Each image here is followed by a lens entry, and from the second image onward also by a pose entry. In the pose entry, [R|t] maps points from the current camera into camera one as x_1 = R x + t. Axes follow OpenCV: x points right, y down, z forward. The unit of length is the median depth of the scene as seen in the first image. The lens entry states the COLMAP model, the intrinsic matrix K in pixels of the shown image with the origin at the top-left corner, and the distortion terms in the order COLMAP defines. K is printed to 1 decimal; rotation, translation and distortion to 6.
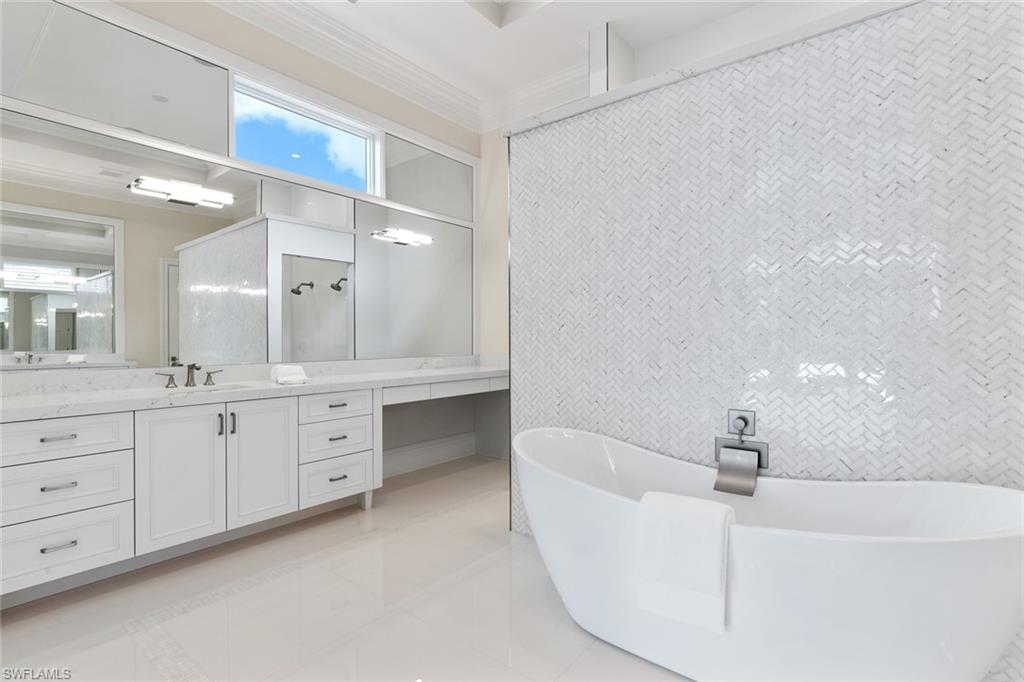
lens RADIAL K [[486.4, 0, 513.5], [0, 486.4, 329.9], [0, 0, 1]] dist [-0.003429, -0.000803]
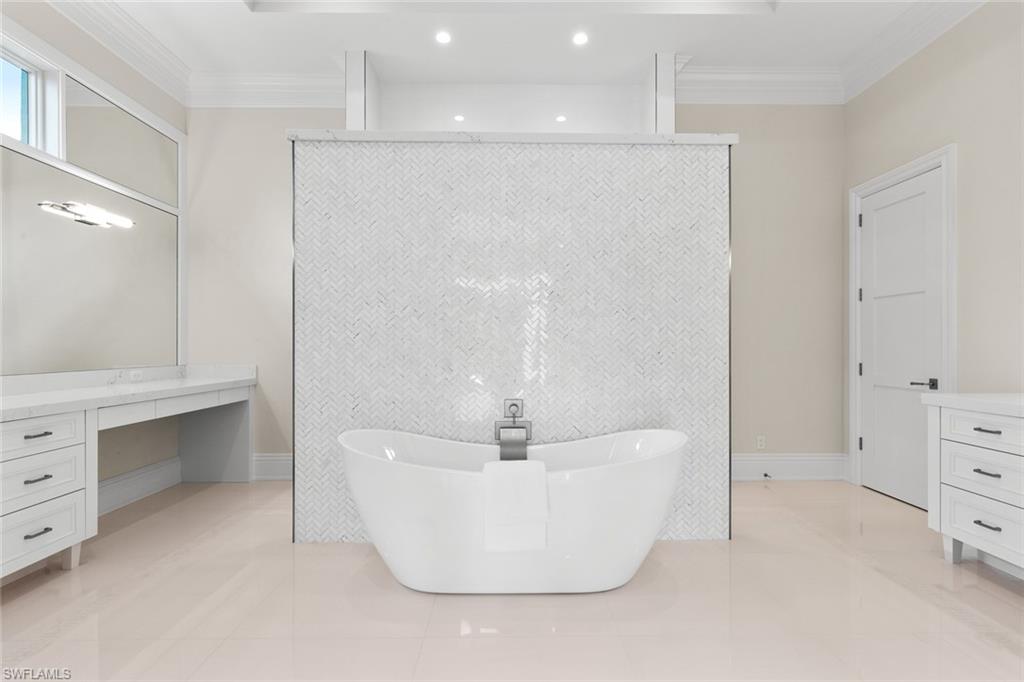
lens RADIAL K [[486.4, 0, 513.5], [0, 486.4, 329.9], [0, 0, 1]] dist [-0.003429, -0.000803]
pose [[0.772139, 0.024296, 0.634989, -0.318960], [-0.013788, 0.999674, -0.021484, 0.000034], [-0.635304, 0.007833, 0.772223, -0.042406]]
